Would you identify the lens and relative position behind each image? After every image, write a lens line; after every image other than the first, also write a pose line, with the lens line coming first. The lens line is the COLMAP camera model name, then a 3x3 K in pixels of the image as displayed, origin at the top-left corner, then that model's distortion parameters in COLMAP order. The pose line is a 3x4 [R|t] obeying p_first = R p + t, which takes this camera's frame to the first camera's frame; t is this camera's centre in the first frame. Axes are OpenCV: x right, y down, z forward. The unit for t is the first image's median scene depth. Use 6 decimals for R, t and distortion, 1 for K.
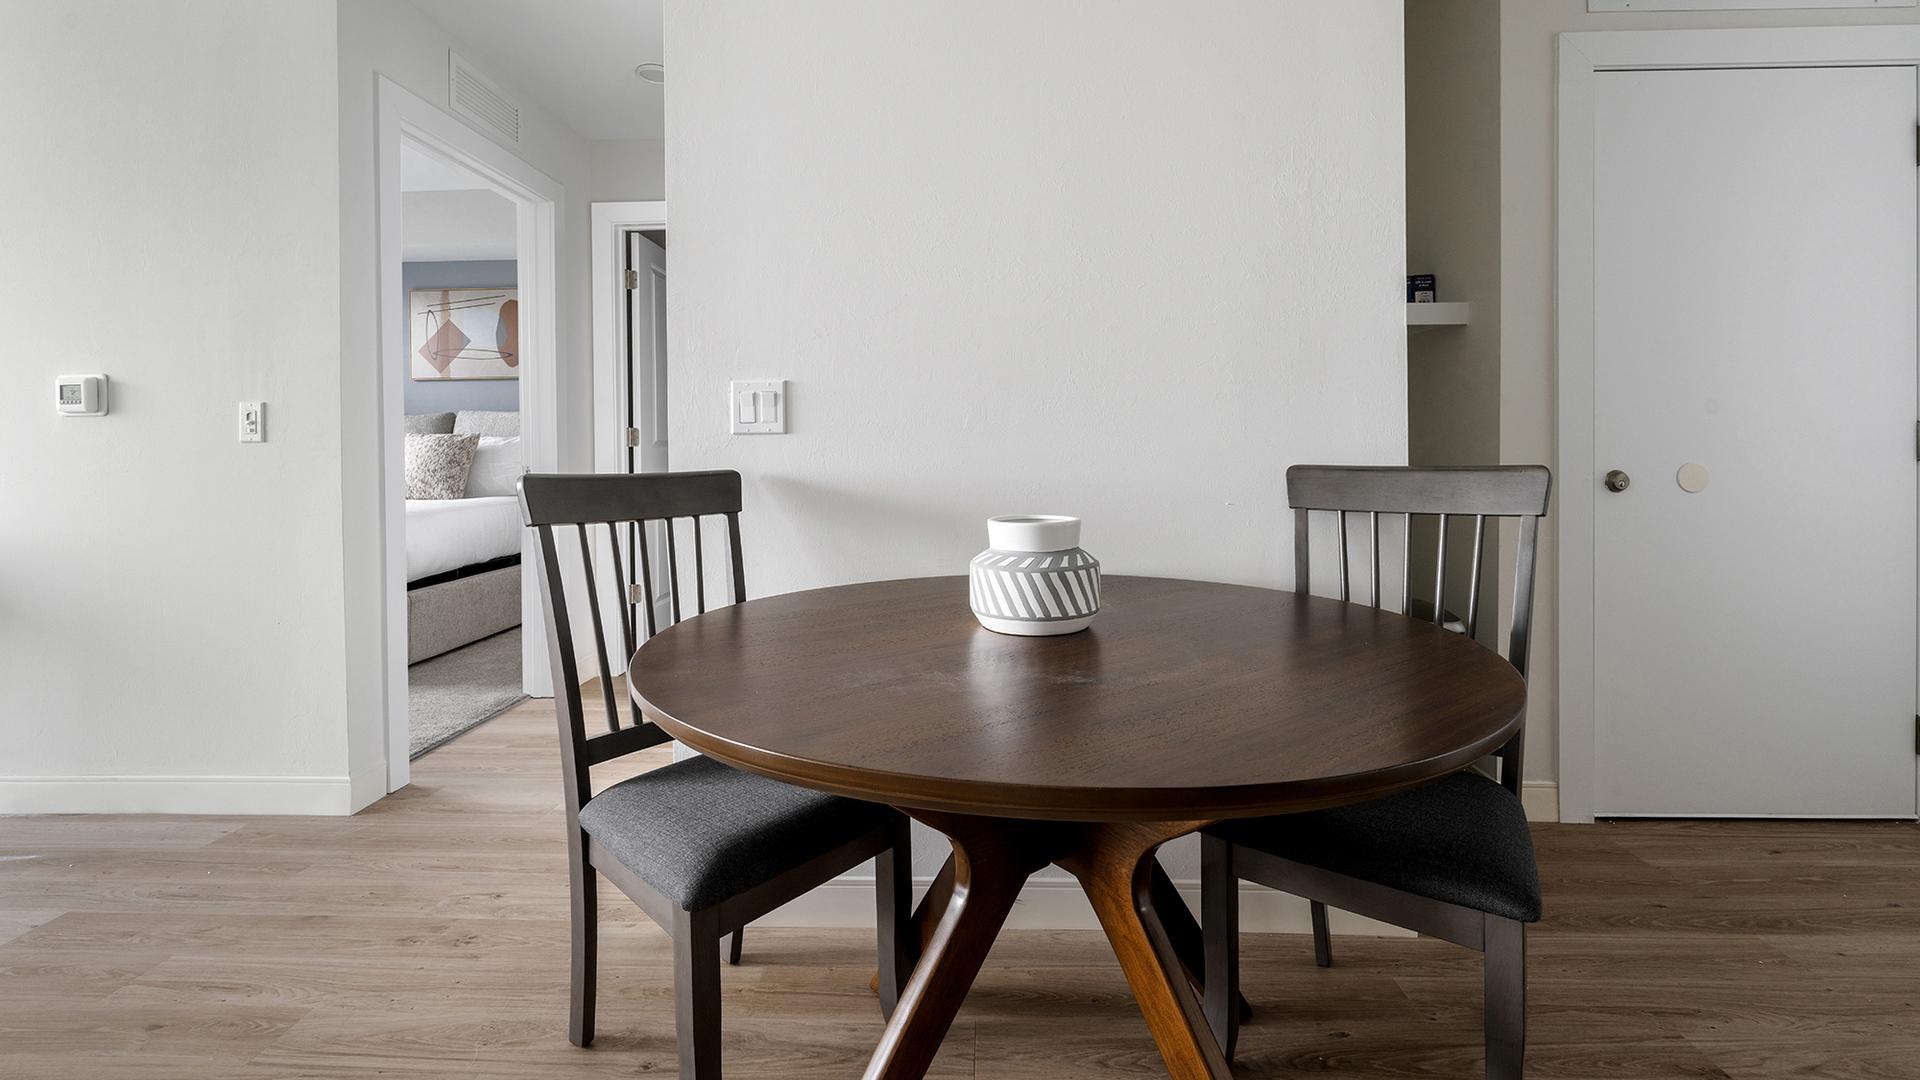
lens RADIAL K [[863.4, 0, 955.7], [0, 863.4, 454.6], [0, 0, 1]] dist [-0.004867, -0.000147]
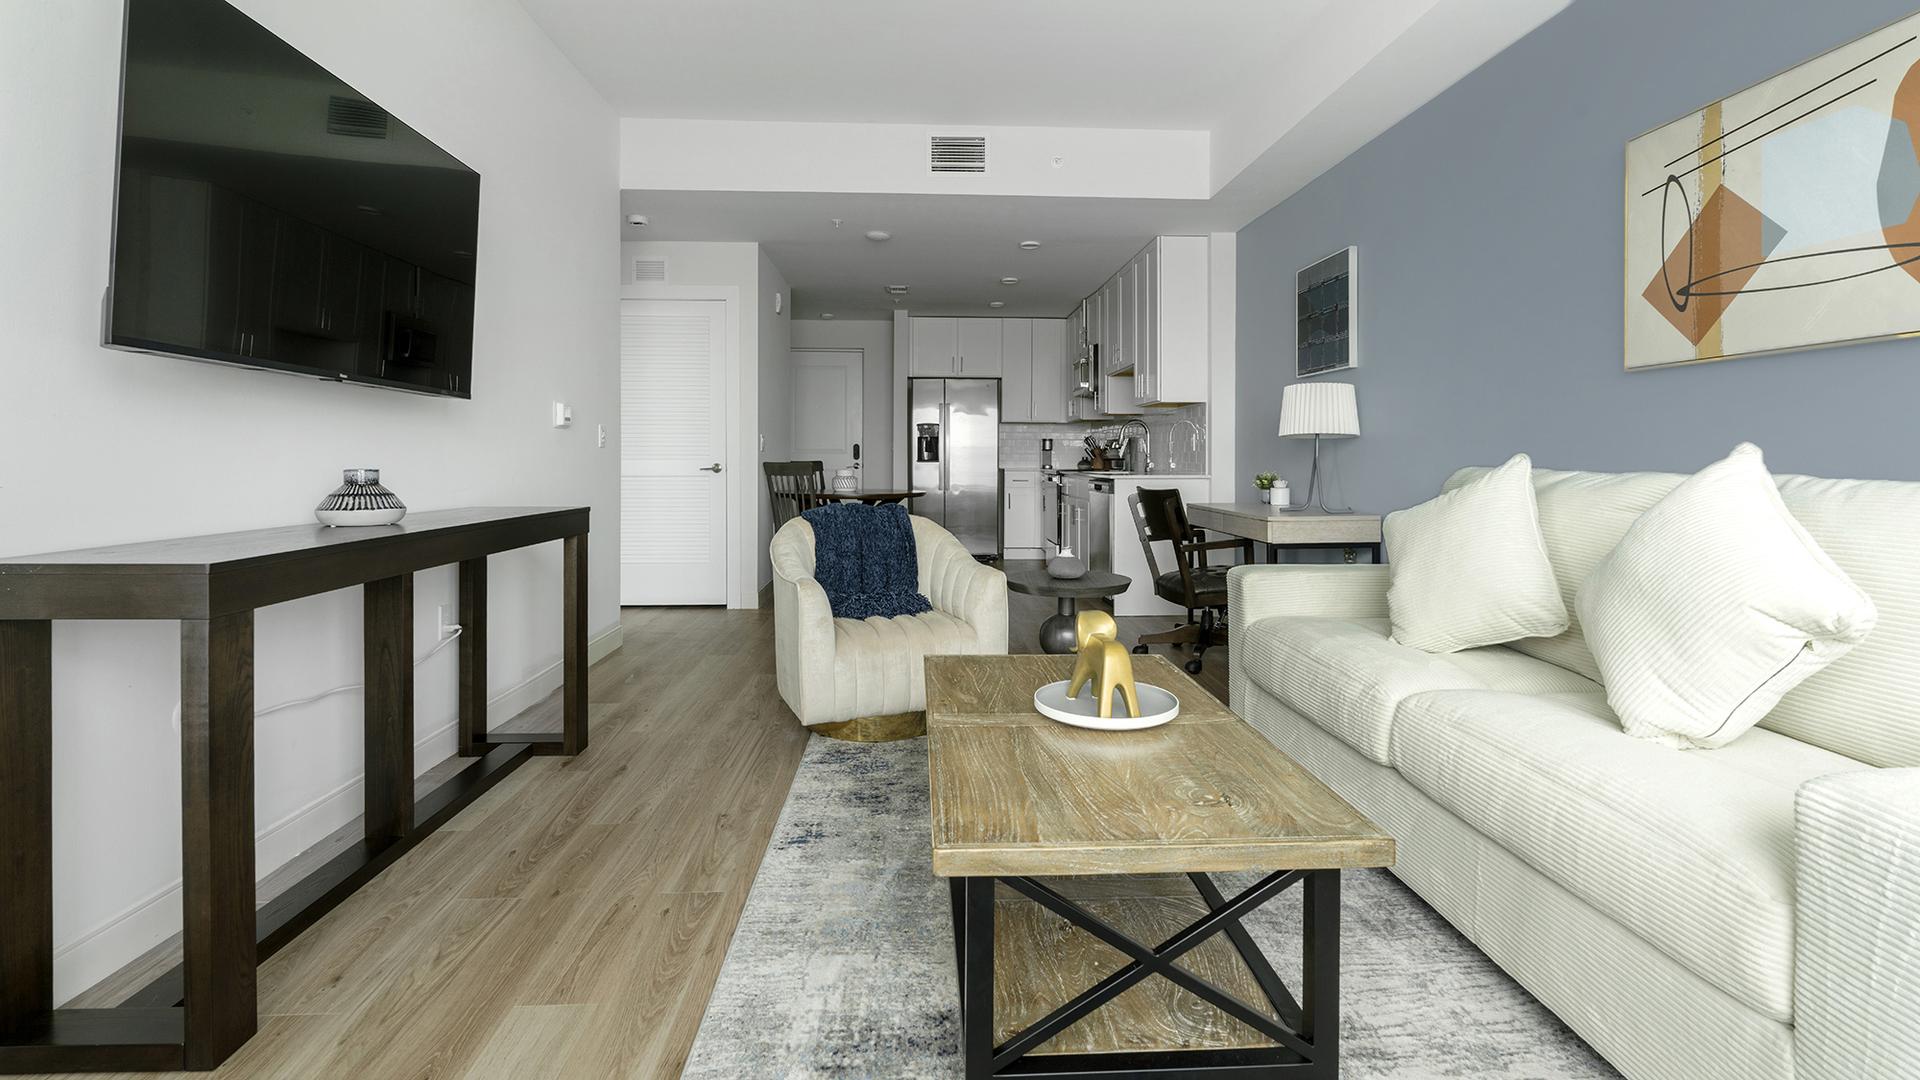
lens RADIAL K [[863.4, 0, 944.0], [0, 863.4, 466.4], [0, 0, 1]] dist [-0.004867, -0.000147]
pose [[0.083270, 0.018207, -0.996361, -0.272916], [-0.009141, 0.999805, 0.017506, -0.048521], [0.996485, 0.007651, 0.083420, 0.667149]]
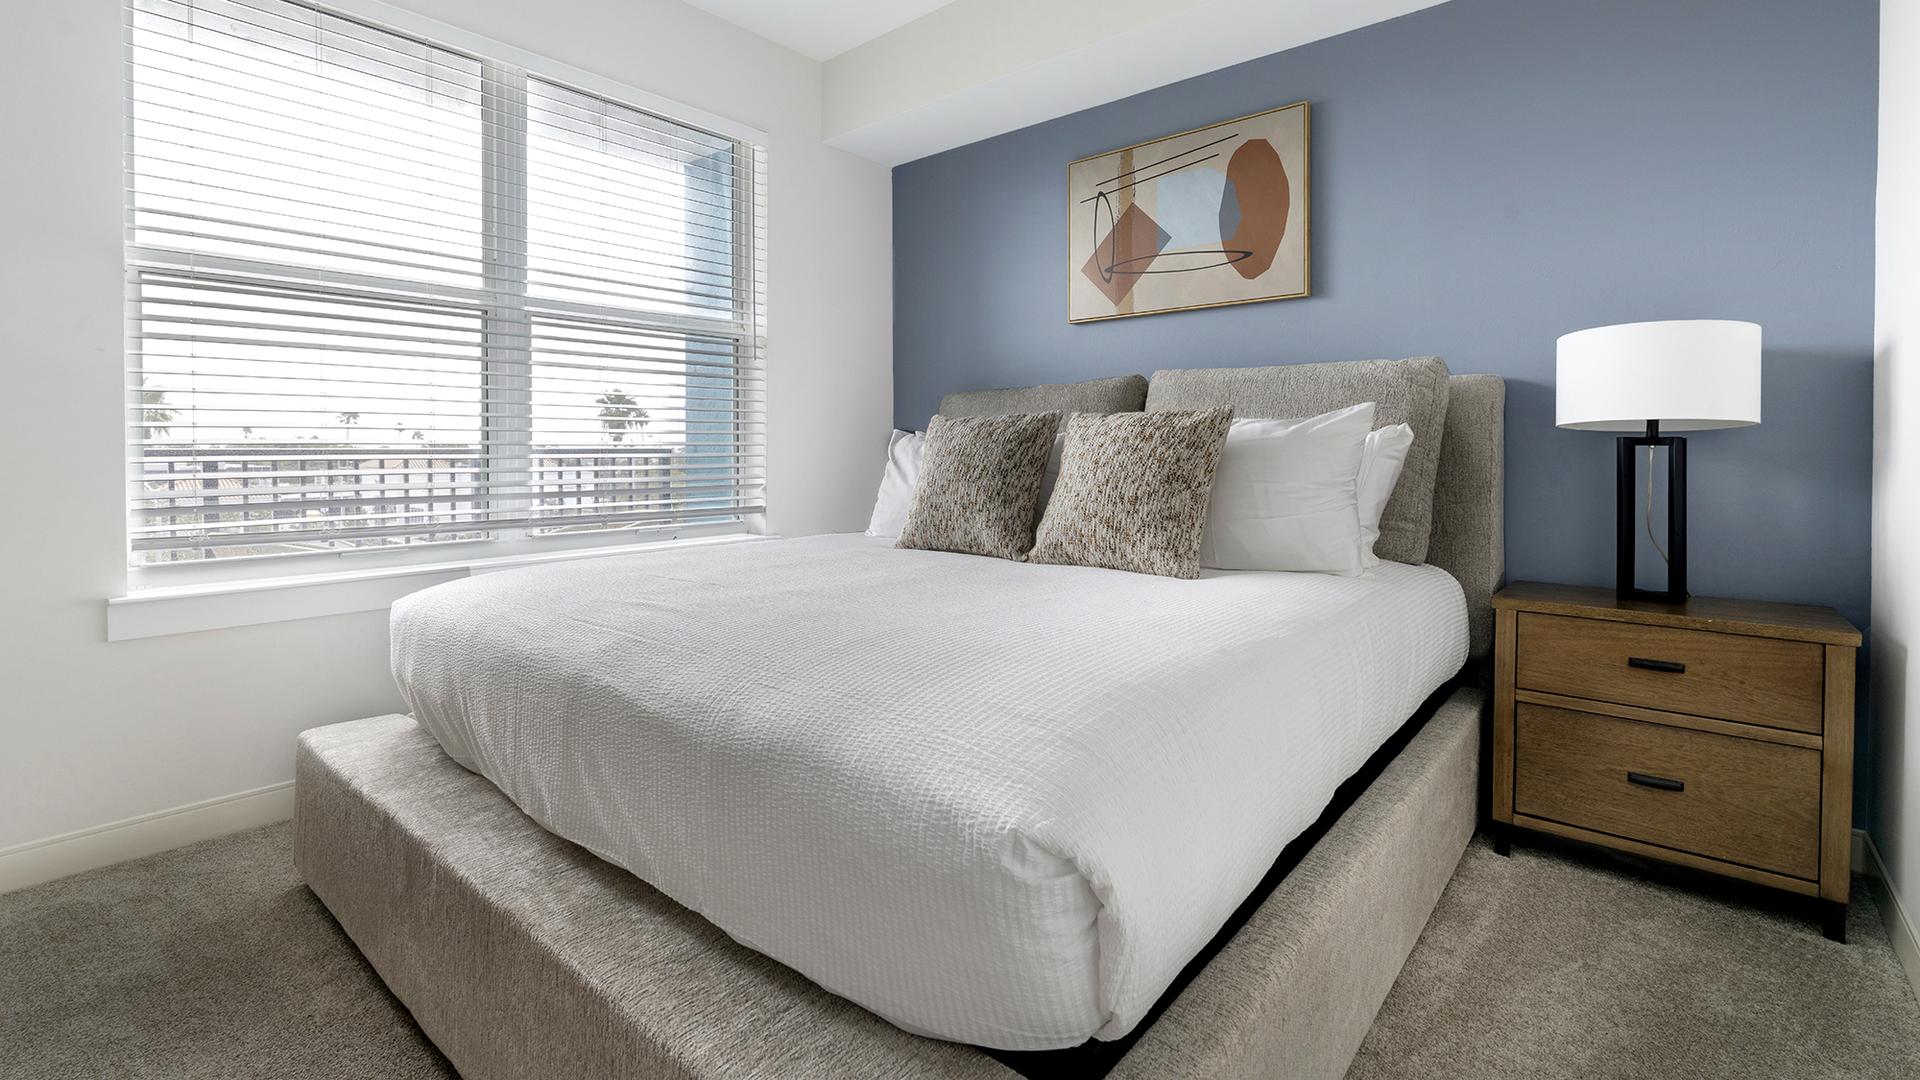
lens RADIAL K [[863.4, 0, 954.9], [0, 863.4, 465.1], [0, 0, 1]] dist [-0.004867, -0.000147]
pose [[0.788969, 0.018669, -0.614150, -0.345219], [-0.009337, 0.999787, 0.018396, -0.003657], [0.614363, -0.008780, 0.788975, 0.511855]]
